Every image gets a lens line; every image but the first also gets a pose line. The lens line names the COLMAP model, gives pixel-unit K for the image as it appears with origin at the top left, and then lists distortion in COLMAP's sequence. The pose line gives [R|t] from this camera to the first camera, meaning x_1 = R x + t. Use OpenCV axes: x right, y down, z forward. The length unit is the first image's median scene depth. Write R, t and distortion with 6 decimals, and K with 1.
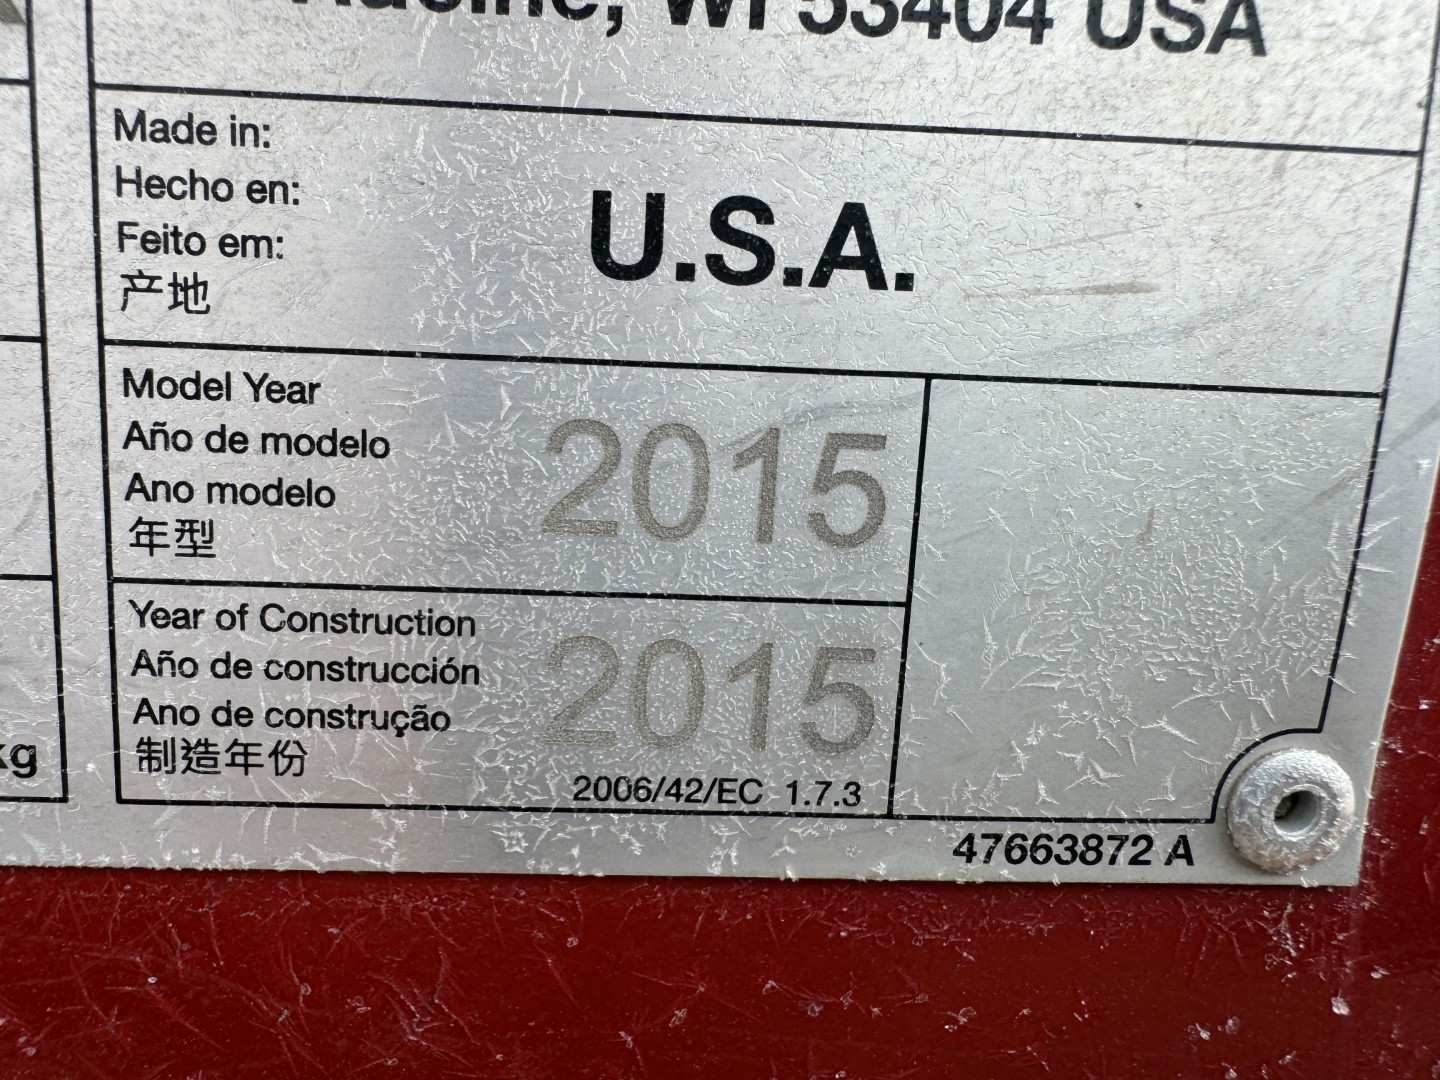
lens RADIAL K [[996.2, 0, 719.4], [0, 996.2, 538.4], [0, 0, 1]] dist [-0.009976, -0.001993]
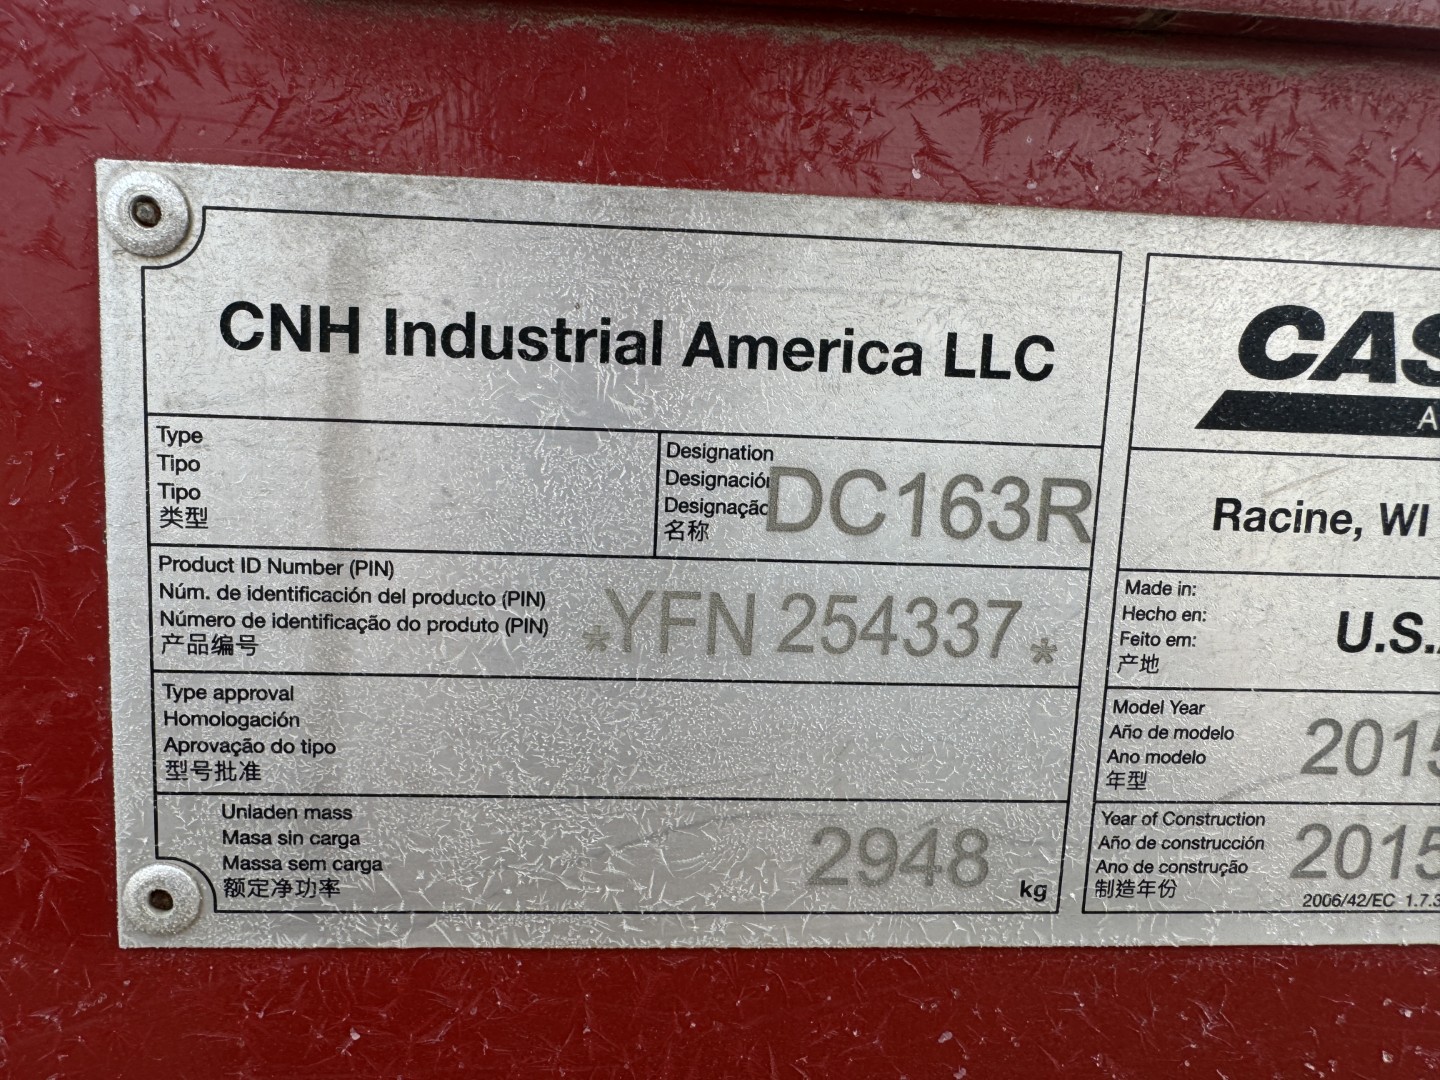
lens RADIAL K [[996.2, 0, 719.3], [0, 996.2, 541.7], [0, 0, 1]] dist [-0.009976, -0.001993]
pose [[0.999823, -0.005895, 0.017889, -1.375979], [0.006416, 0.999553, -0.029205, -0.419698], [-0.017709, 0.029314, 0.999413, -0.982097]]
